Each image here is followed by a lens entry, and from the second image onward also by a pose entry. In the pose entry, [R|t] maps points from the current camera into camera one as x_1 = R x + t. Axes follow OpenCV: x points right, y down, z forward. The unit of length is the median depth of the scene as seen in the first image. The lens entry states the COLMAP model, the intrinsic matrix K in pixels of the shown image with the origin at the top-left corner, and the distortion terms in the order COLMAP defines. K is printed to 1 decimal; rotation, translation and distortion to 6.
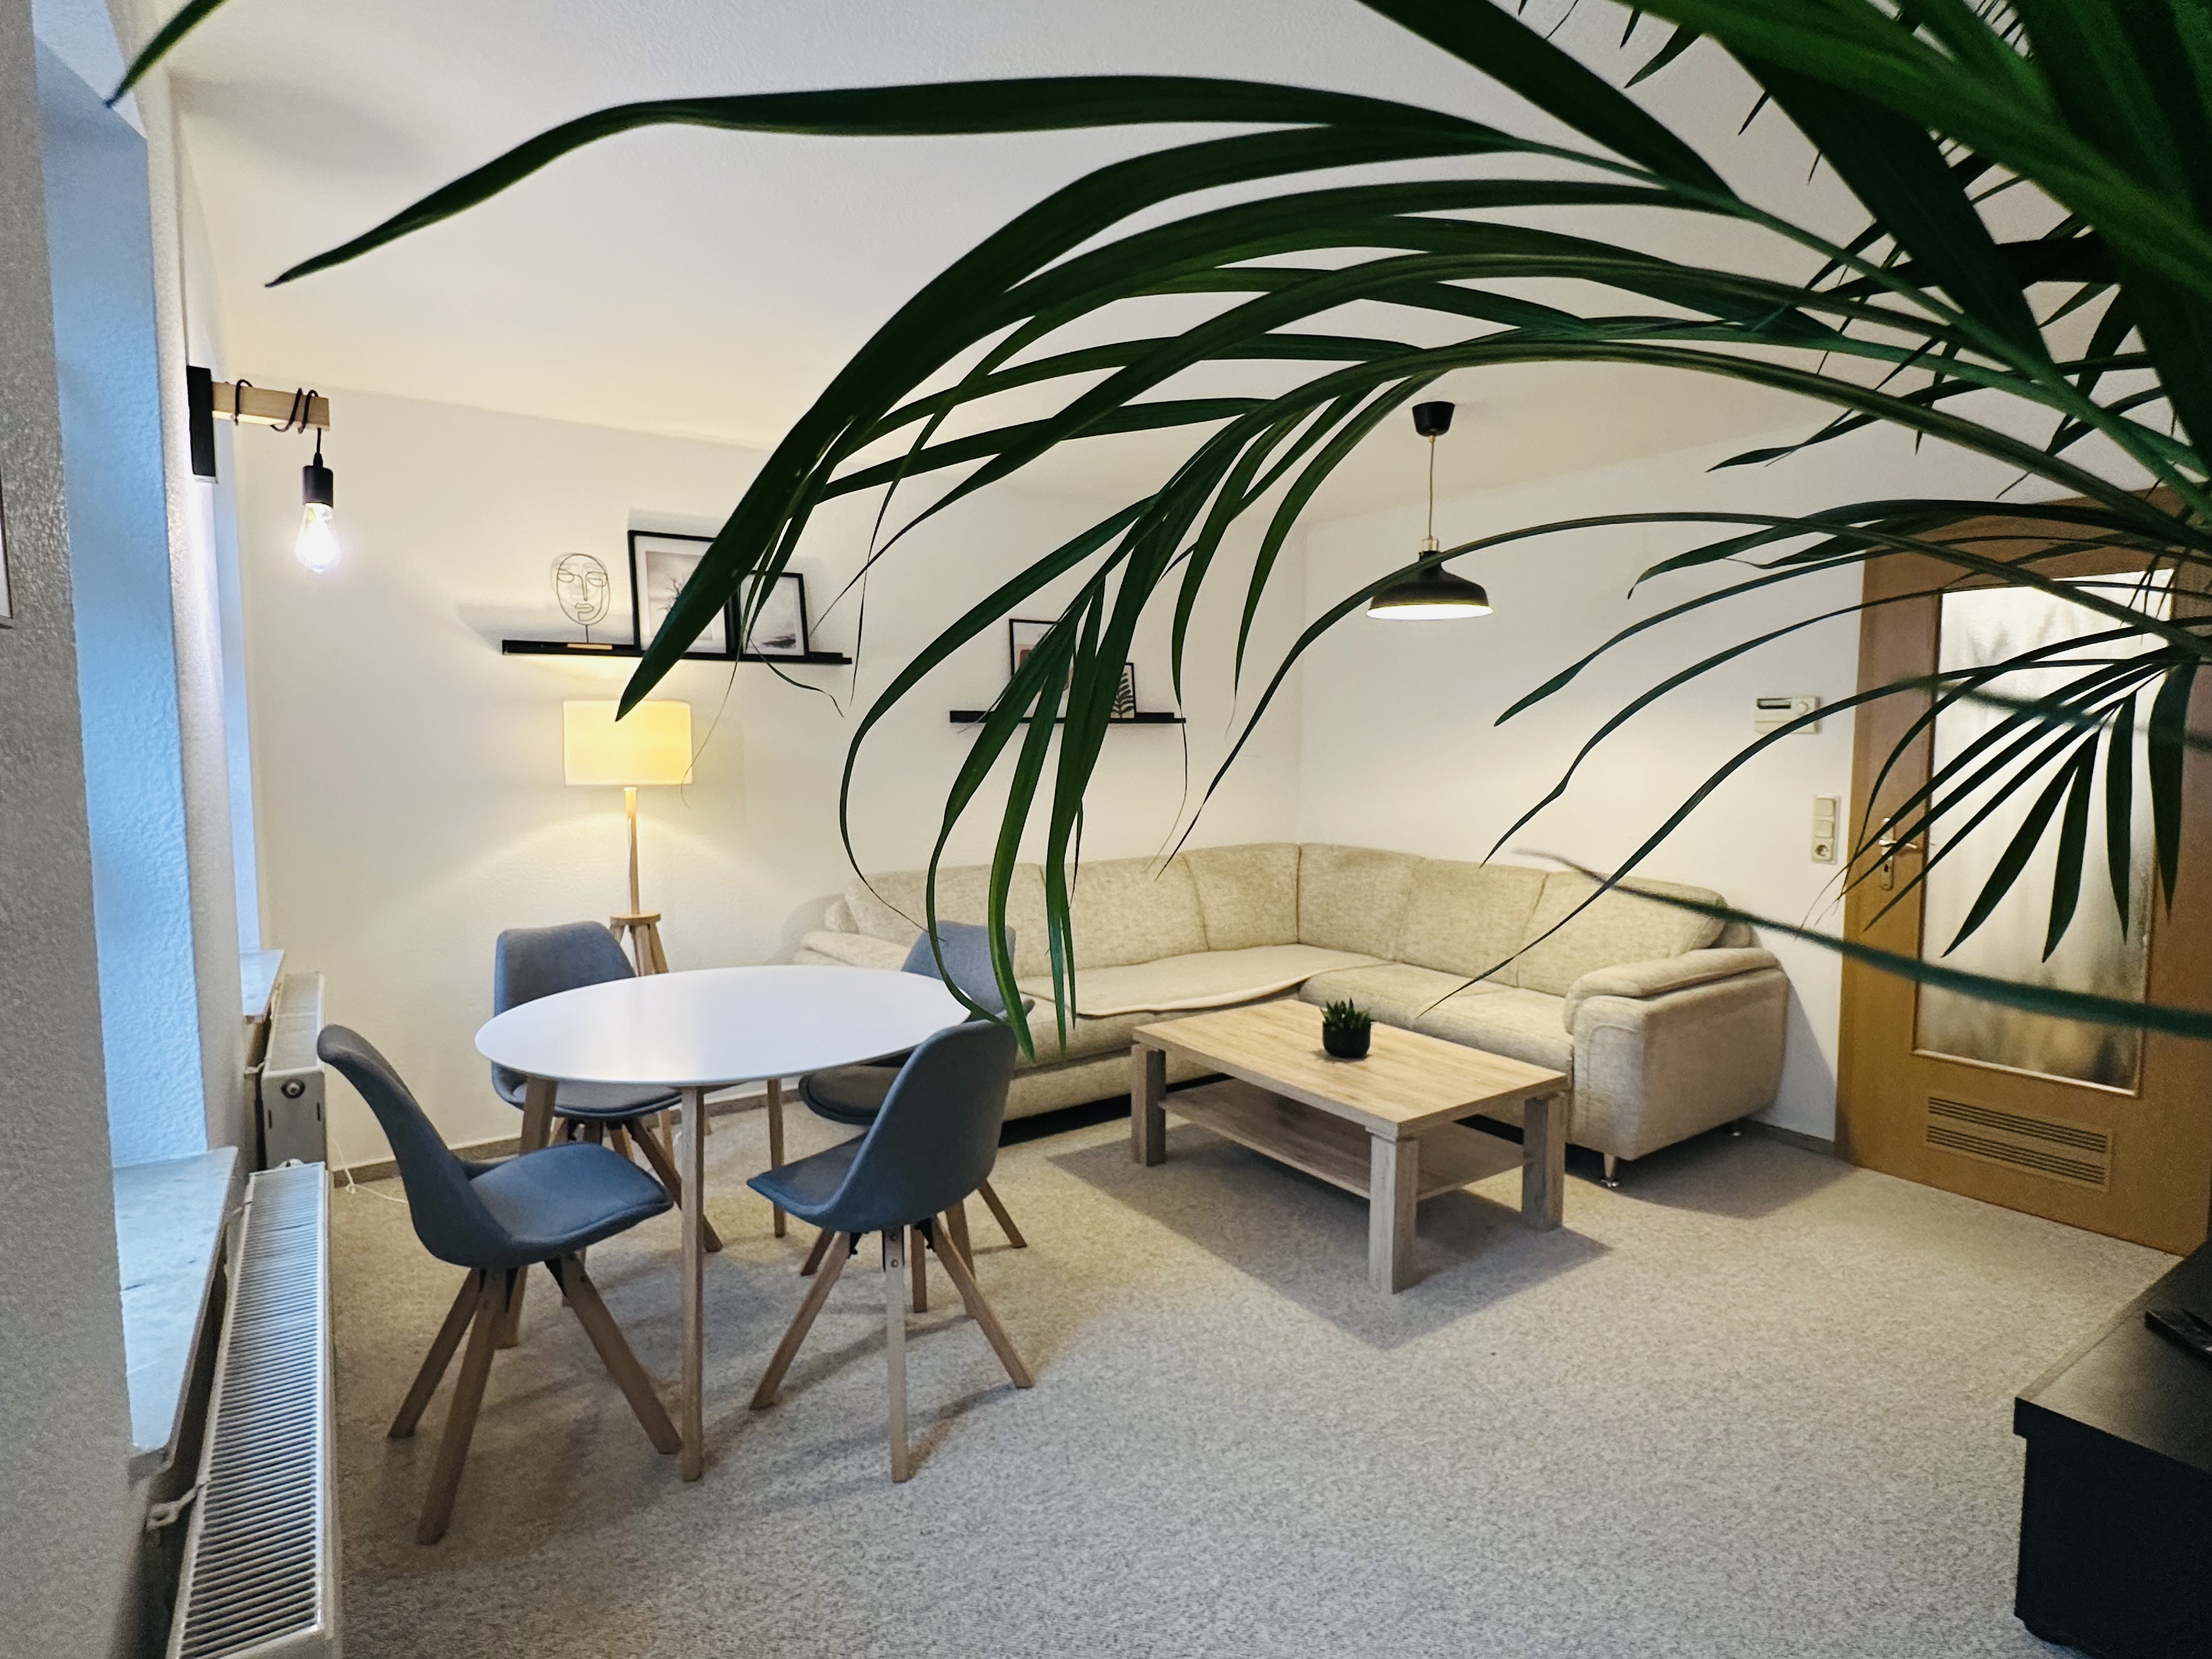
lens RADIAL K [[1171.9, 0, 1113.7], [0, 1171.9, 829.1], [0, 0, 1]] dist [0.018878, -0.001059]
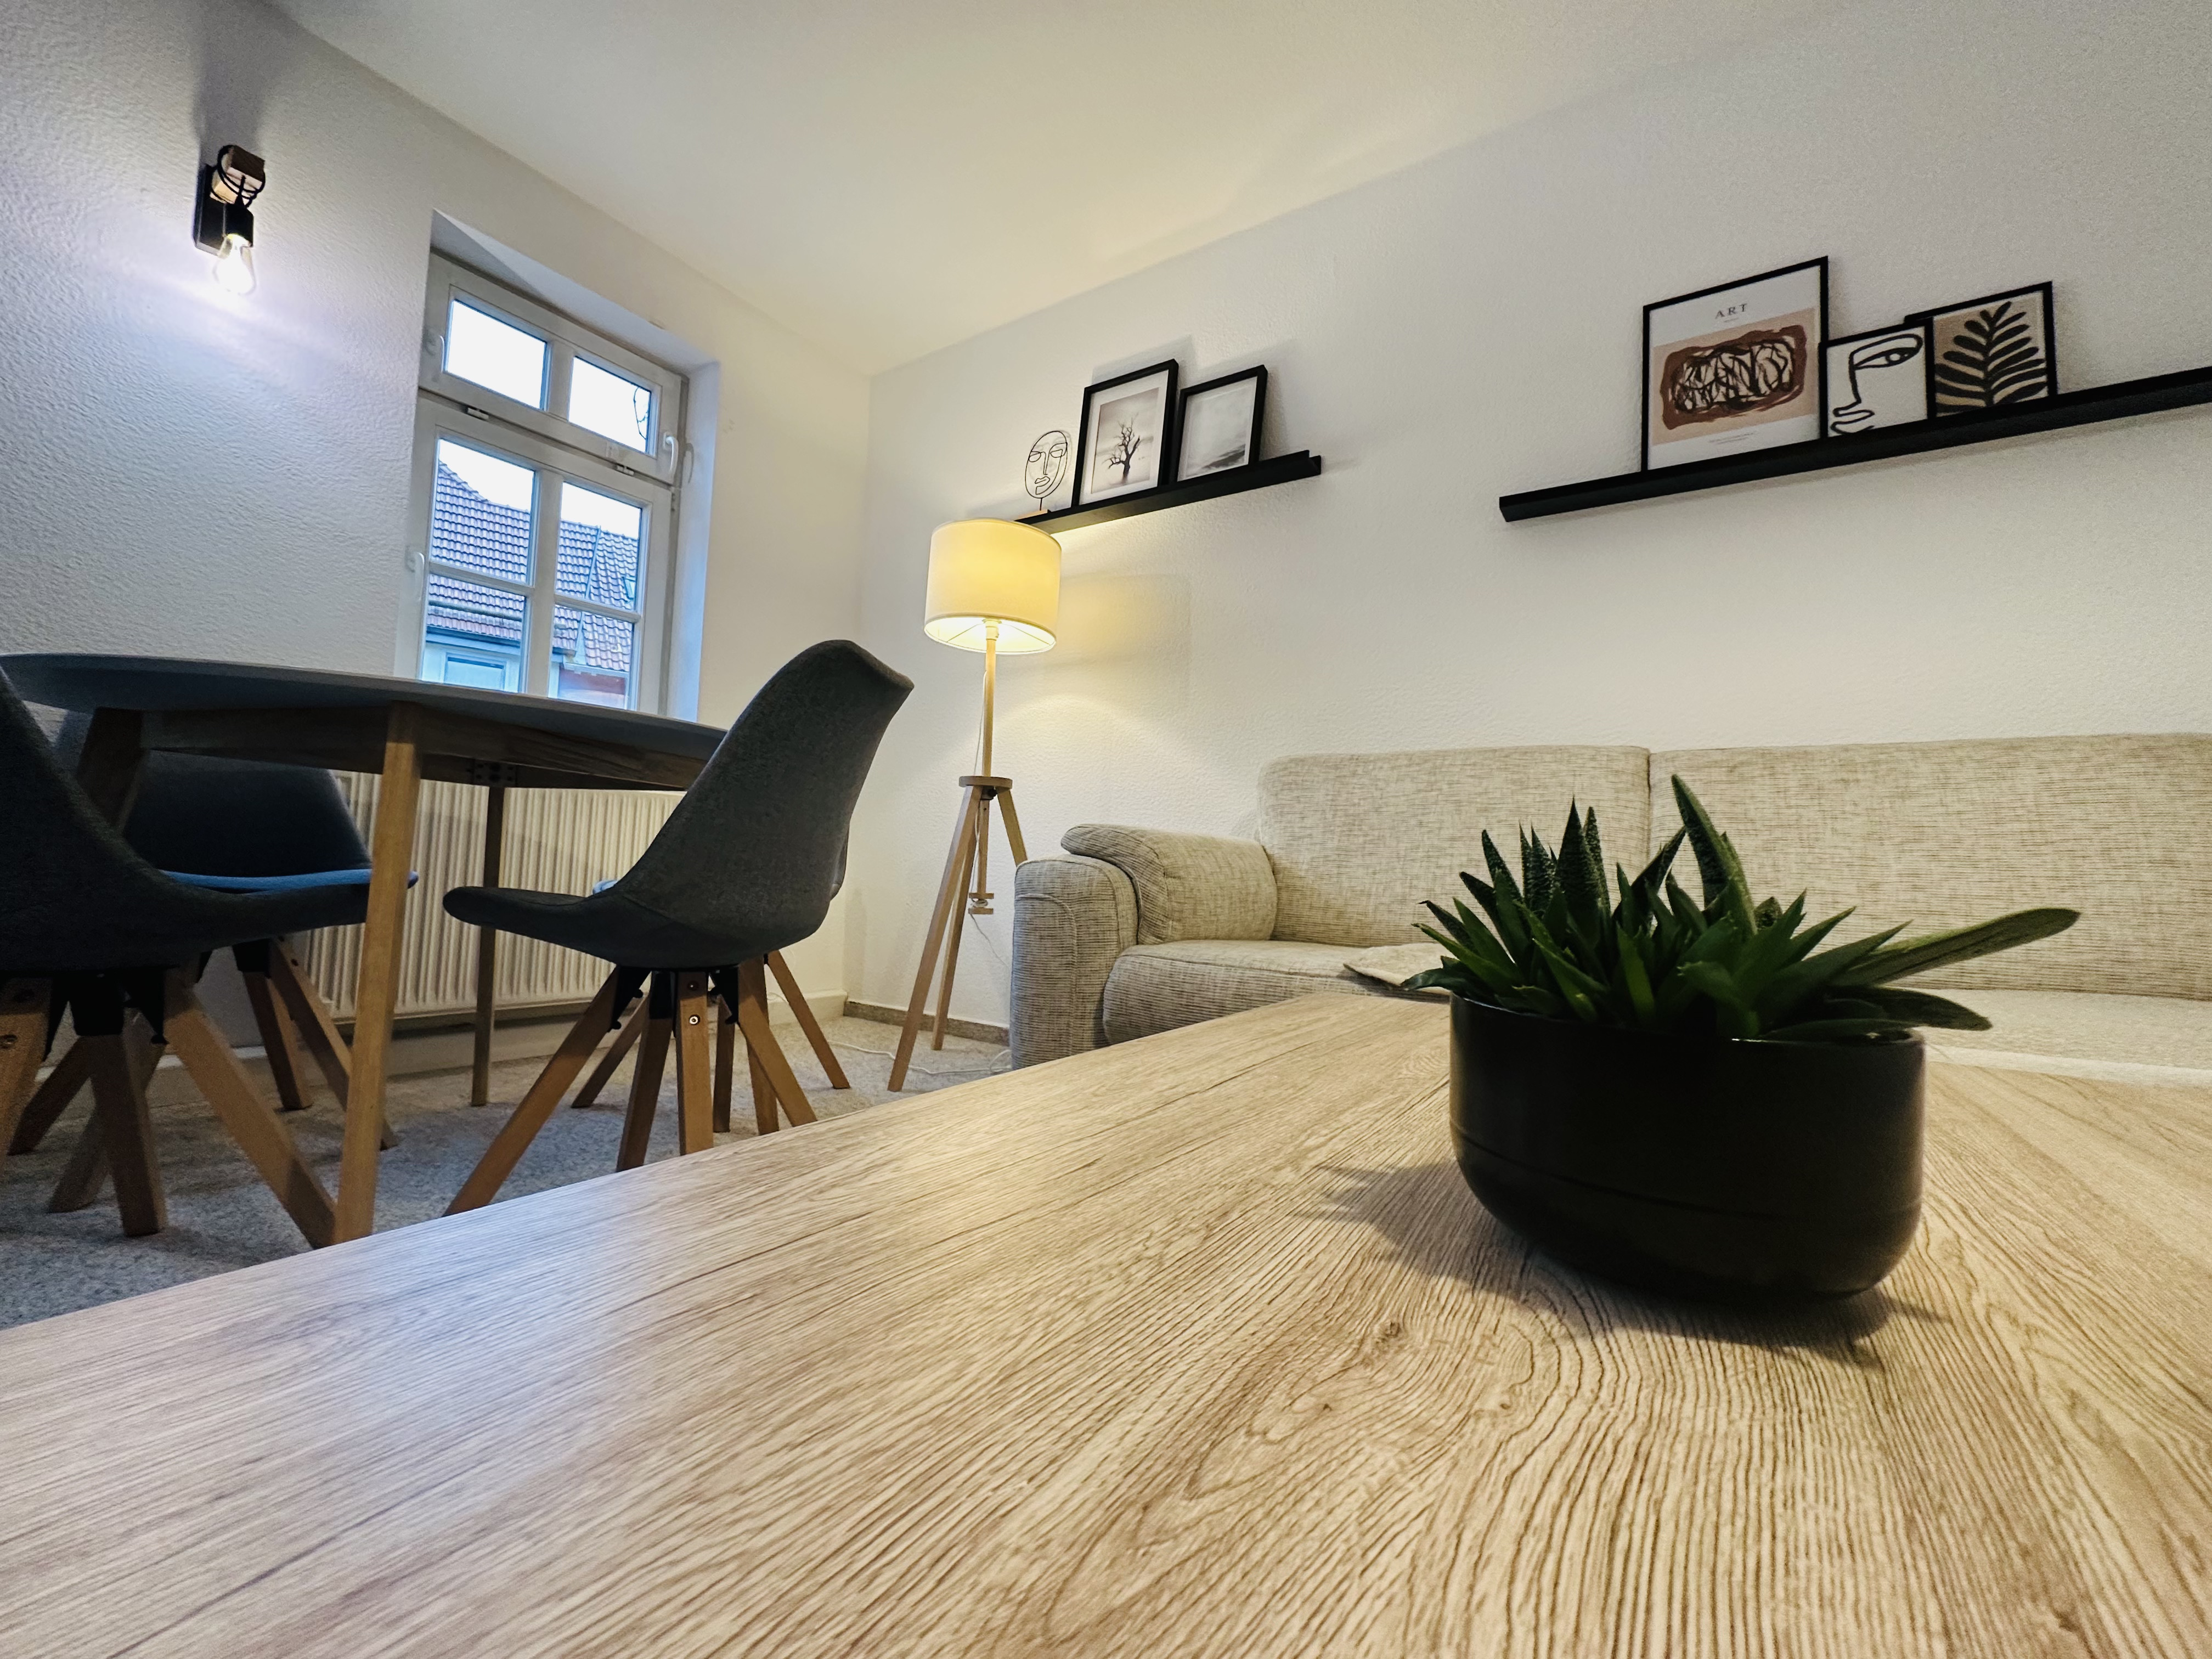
lens RADIAL K [[882.9, 0, 1102.4], [0, 882.9, 832.5], [0, 0, 1]] dist [-0.000911, -0.000765]
pose [[0.361403, -0.029532, -0.931942, 0.239241], [-0.121969, 0.989413, -0.078652, 0.150306], [0.924398, 0.142093, 0.353975, 0.831589]]
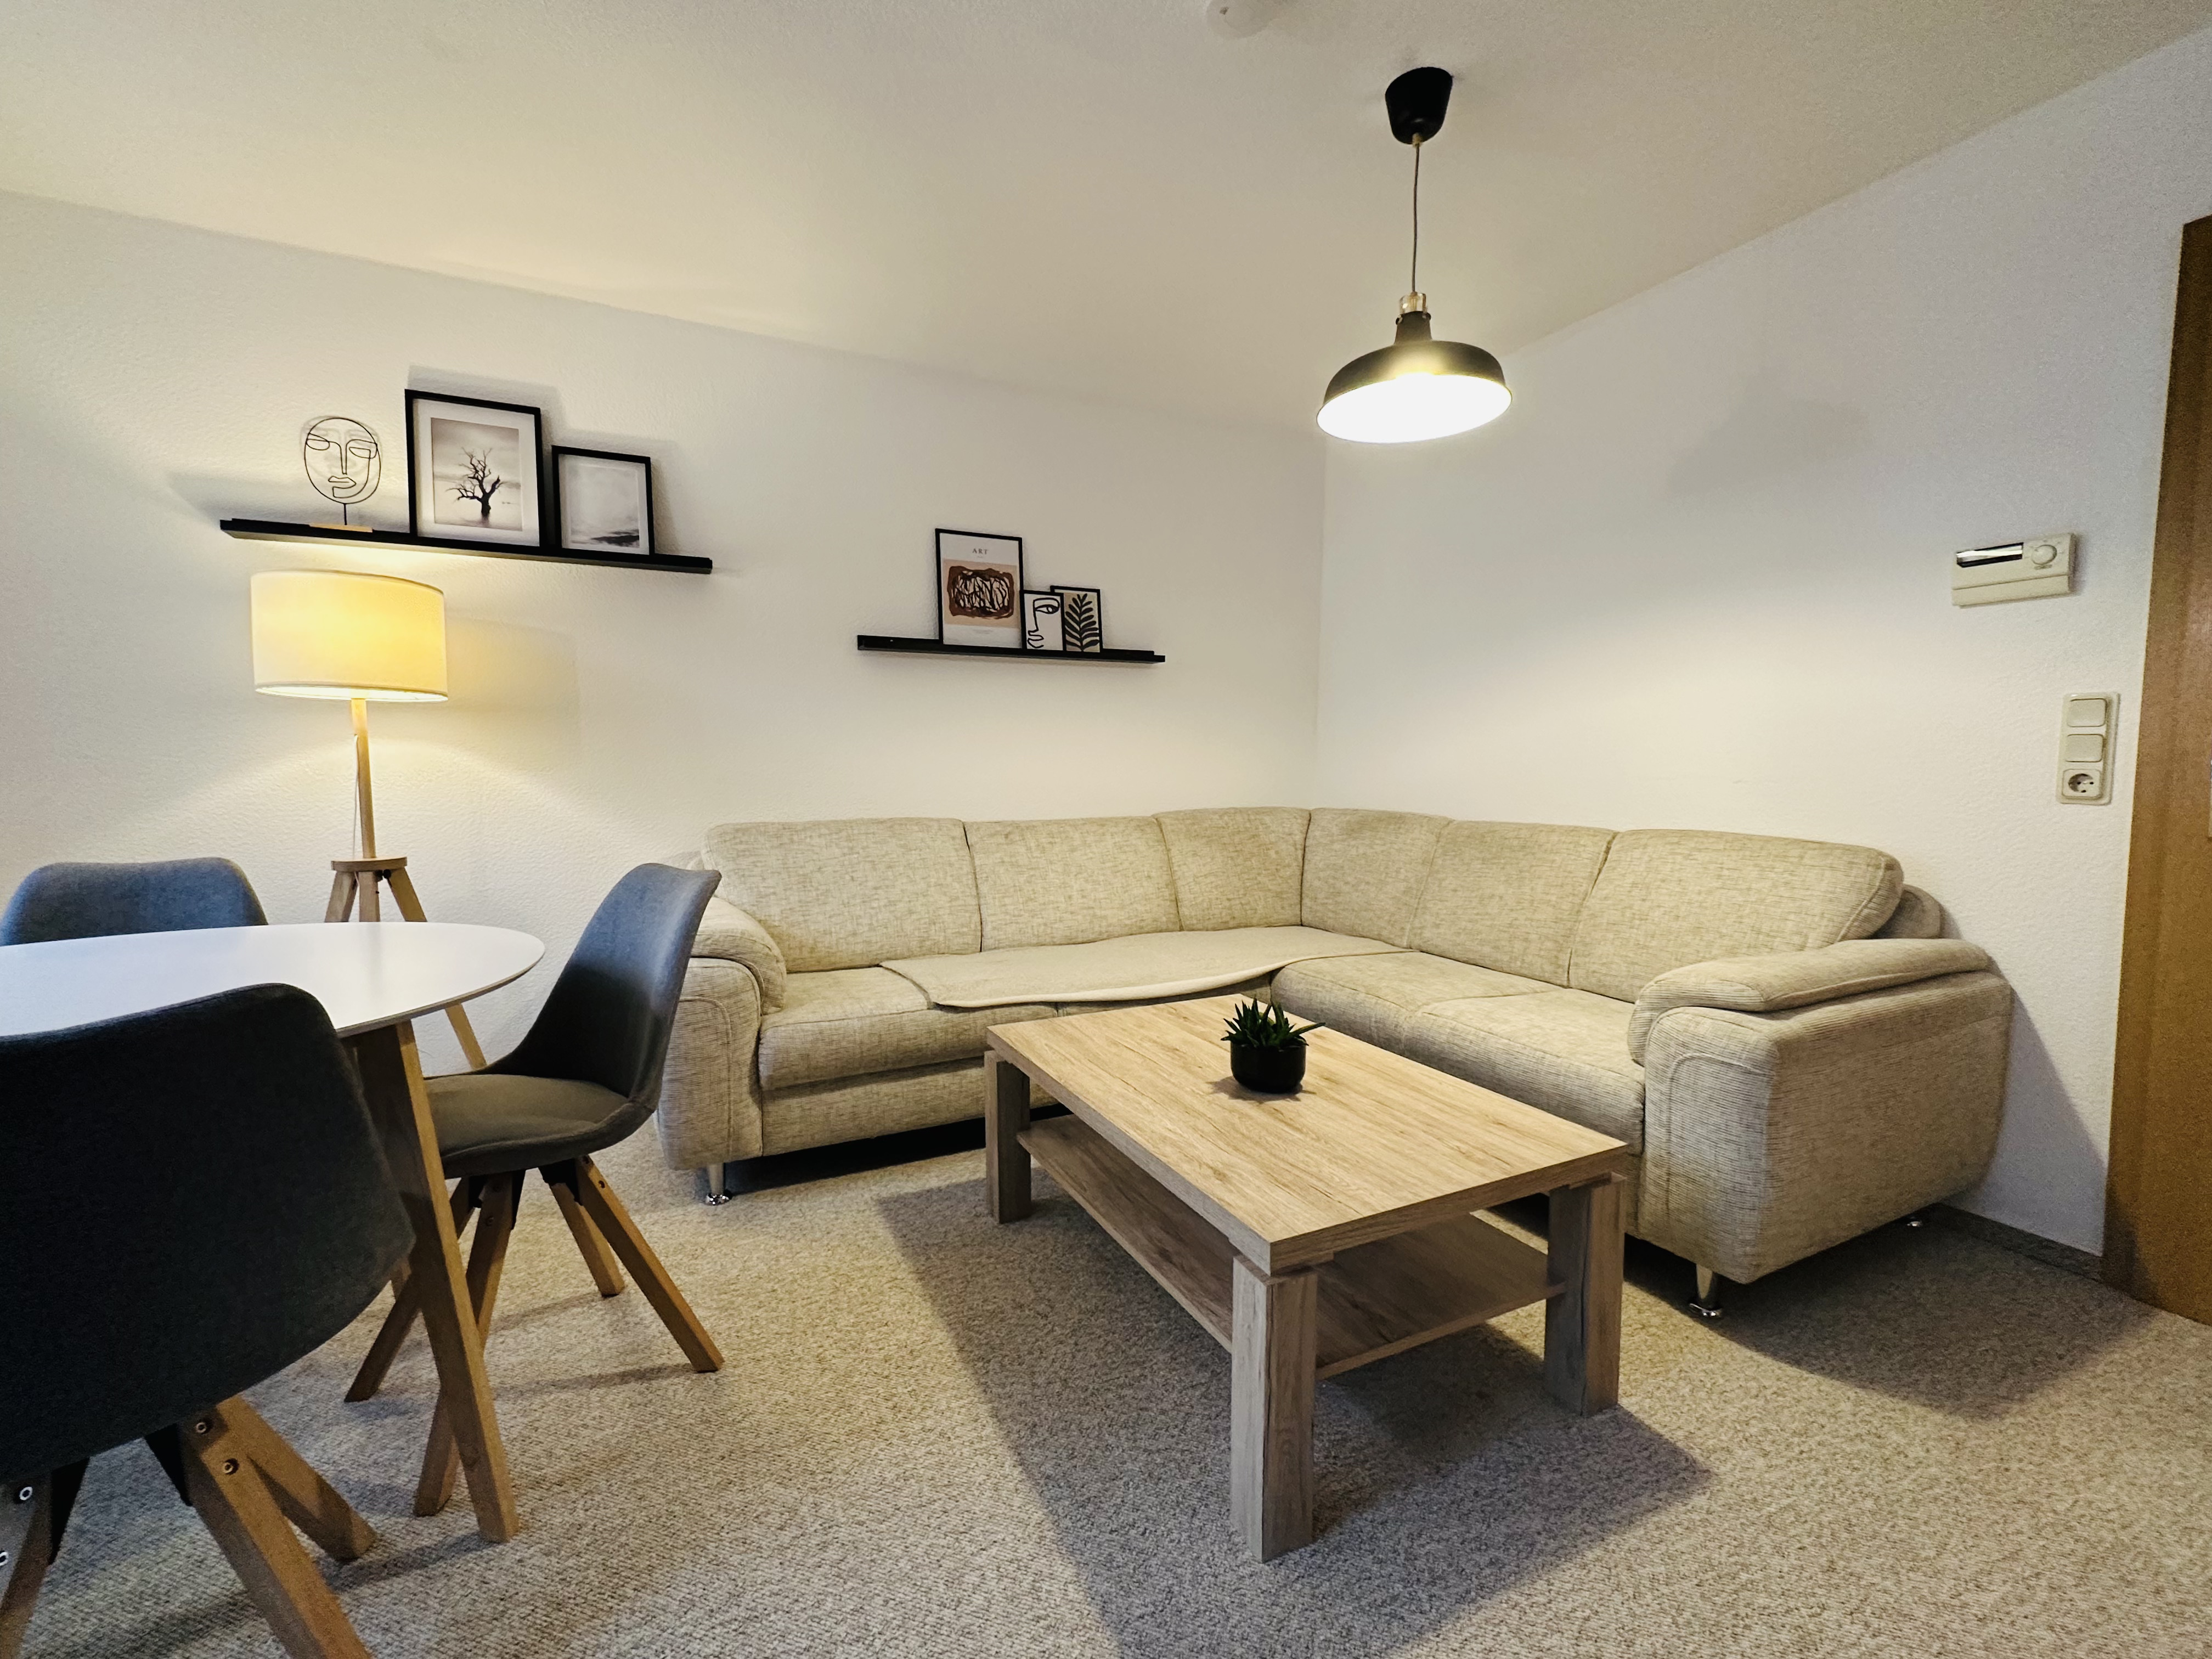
lens RADIAL K [[946.7, 0, 1110.8], [0, 946.7, 834.1], [0, 0, 1]] dist [0.002330, 0.001290]
pose [[0.987414, 0.008937, -0.157906, 0.182330], [-0.010429, 0.999908, -0.008623, 0.055699], [0.157814, 0.010161, 0.987417, 0.438928]]
